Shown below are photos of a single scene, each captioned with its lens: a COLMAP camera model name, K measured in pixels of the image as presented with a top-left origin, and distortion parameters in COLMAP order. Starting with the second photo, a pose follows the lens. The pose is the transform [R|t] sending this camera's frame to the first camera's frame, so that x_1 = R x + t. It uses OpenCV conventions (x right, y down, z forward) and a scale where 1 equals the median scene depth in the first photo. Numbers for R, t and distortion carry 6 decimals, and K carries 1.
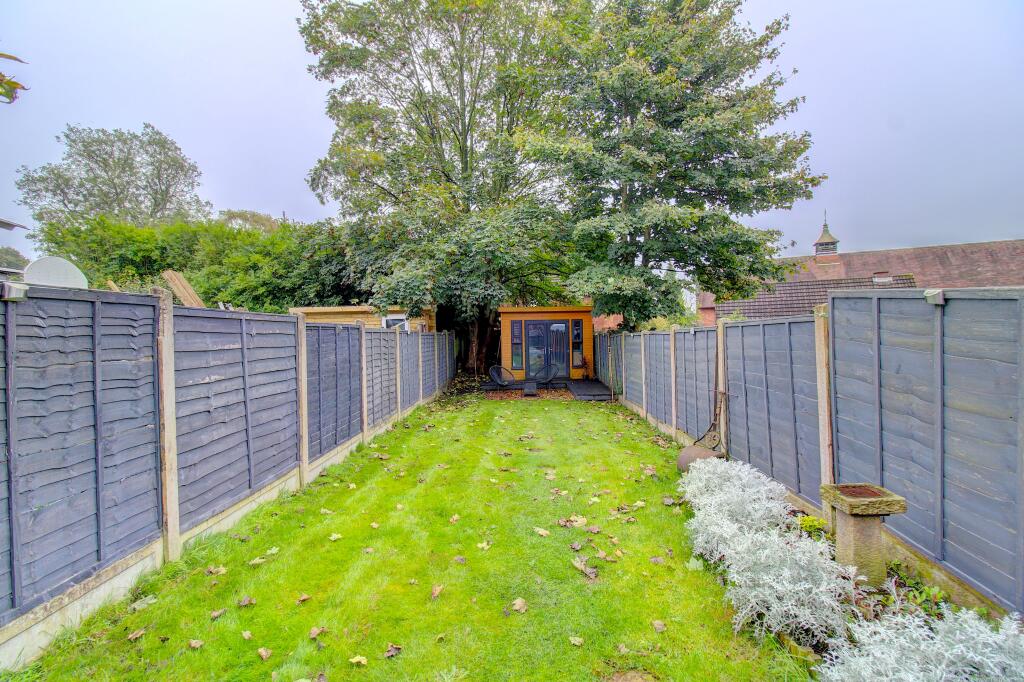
lens RADIAL K [[477.7, 0, 516.4], [0, 477.7, 332.2], [0, 0, 1]] dist [-0.022114, 0.000014]
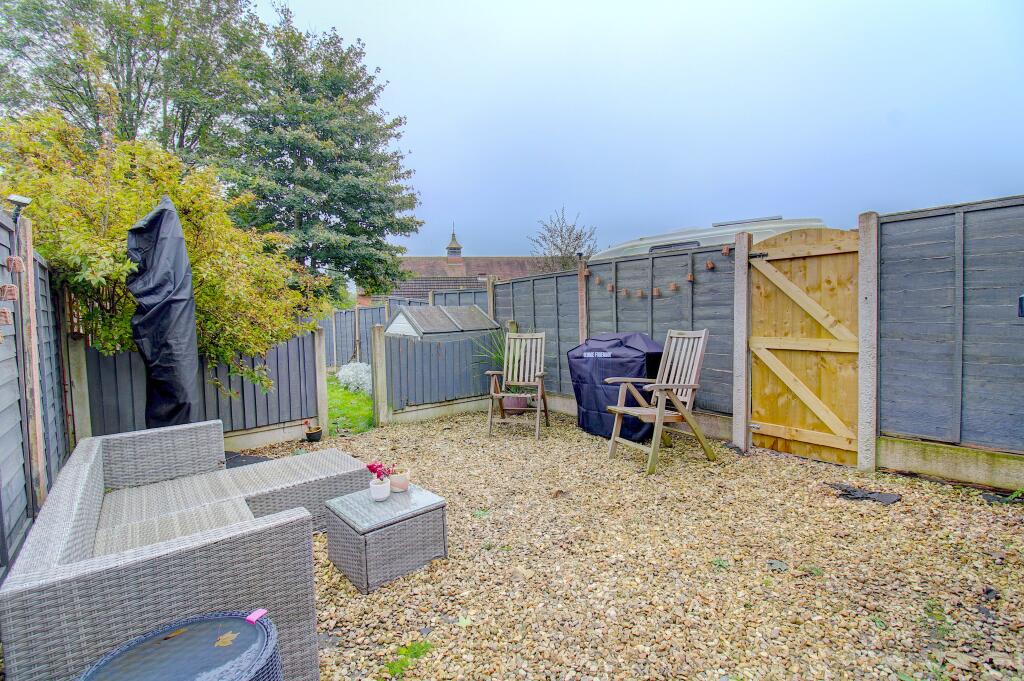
lens RADIAL K [[477.7, 0, 516.9], [0, 477.7, 335.4], [0, 0, 1]] dist [-0.022114, 0.000014]
pose [[0.777843, -0.027387, 0.627861, -0.146925], [0.004461, 0.999265, 0.038060, 0.011431], [-0.628442, -0.026804, 0.777394, -0.463899]]
